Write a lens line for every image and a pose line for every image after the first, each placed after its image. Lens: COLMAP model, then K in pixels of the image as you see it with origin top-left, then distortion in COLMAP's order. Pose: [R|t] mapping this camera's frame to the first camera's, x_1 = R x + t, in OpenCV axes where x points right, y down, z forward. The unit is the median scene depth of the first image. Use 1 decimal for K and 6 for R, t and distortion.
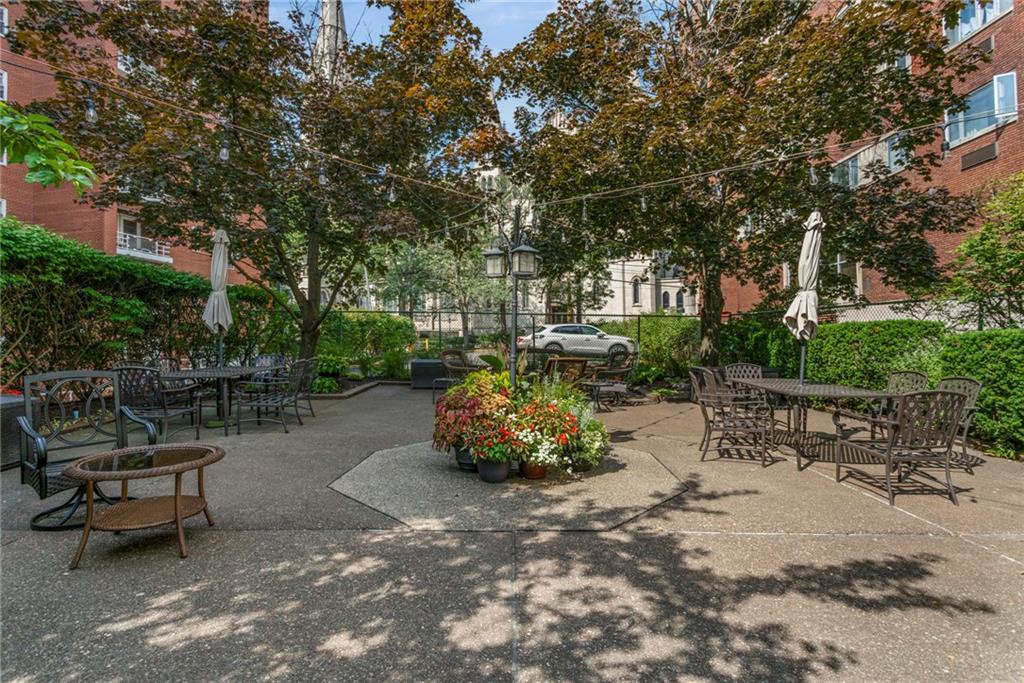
lens RADIAL K [[490.7, 0, 533.6], [0, 490.7, 317.4], [0, 0, 1]] dist [-0.001555, -0.000068]
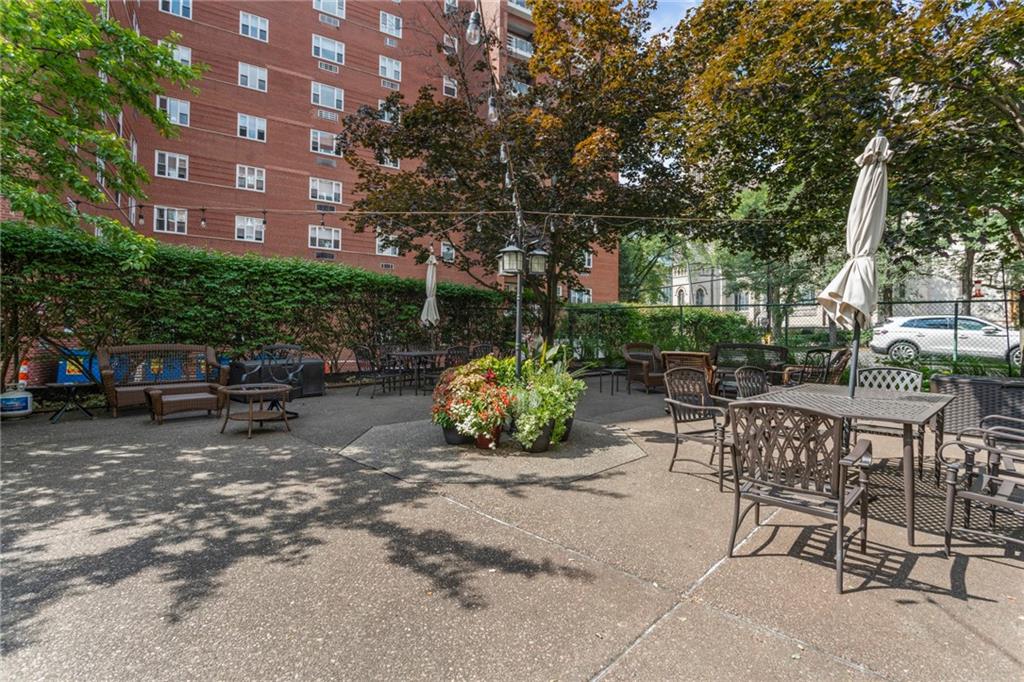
lens RADIAL K [[494.4, 0, 512.3], [0, 494.4, 337.5], [0, 0, 1]] dist [0.041265, -0.000324]
pose [[0.709171, 0.014683, -0.704884, 0.914124], [0.020927, 0.998904, 0.041862, 0.009953], [0.704726, -0.044438, 0.708087, 0.207281]]
